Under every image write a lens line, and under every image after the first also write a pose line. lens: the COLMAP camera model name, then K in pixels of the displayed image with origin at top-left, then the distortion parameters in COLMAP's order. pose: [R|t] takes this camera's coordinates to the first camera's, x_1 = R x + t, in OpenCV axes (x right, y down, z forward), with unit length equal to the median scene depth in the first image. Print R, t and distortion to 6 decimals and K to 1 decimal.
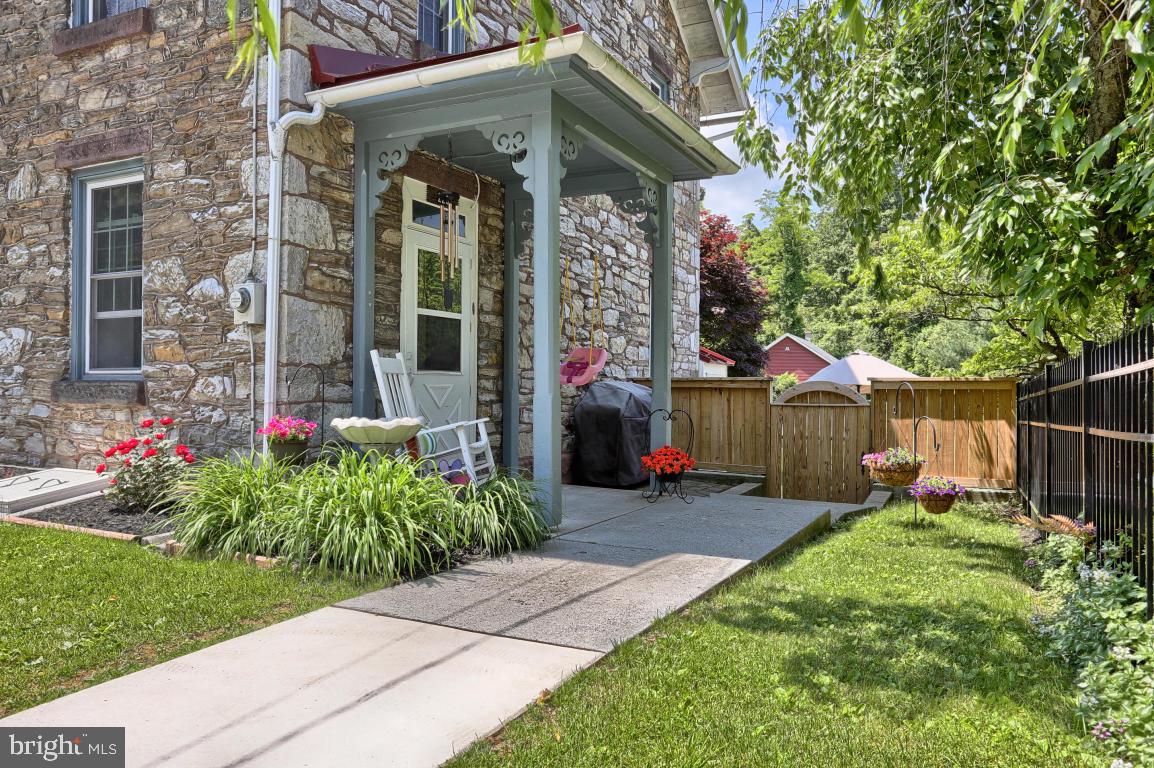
lens RADIAL K [[855.7, 0, 566.5], [0, 855.7, 407.9], [0, 0, 1]] dist [-0.020407, 0.010547]
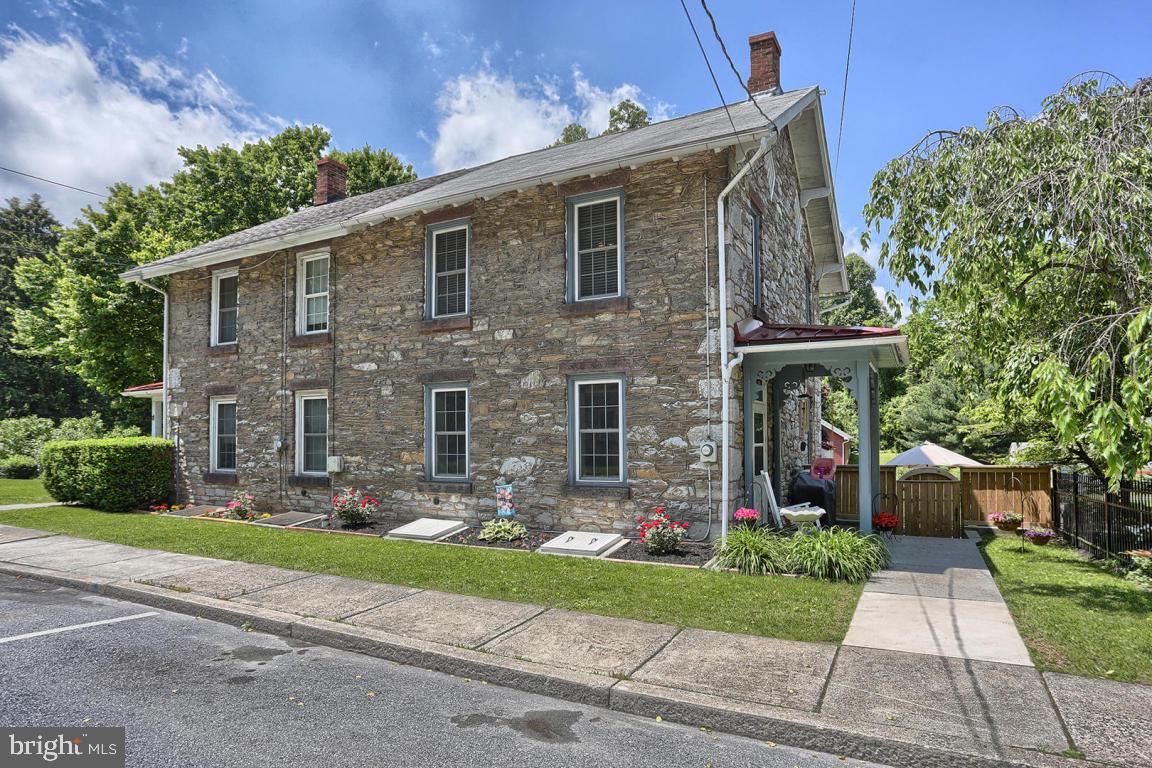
lens RADIAL K [[693.5, 0, 519.3], [0, 693.5, 442.6], [0, 0, 1]] dist [-0.070099, 0.003188]
pose [[0.997408, -0.020238, -0.069052, -0.586712], [0.018866, 0.999613, -0.020460, -0.097887], [0.069439, 0.019104, 0.997403, -0.554654]]
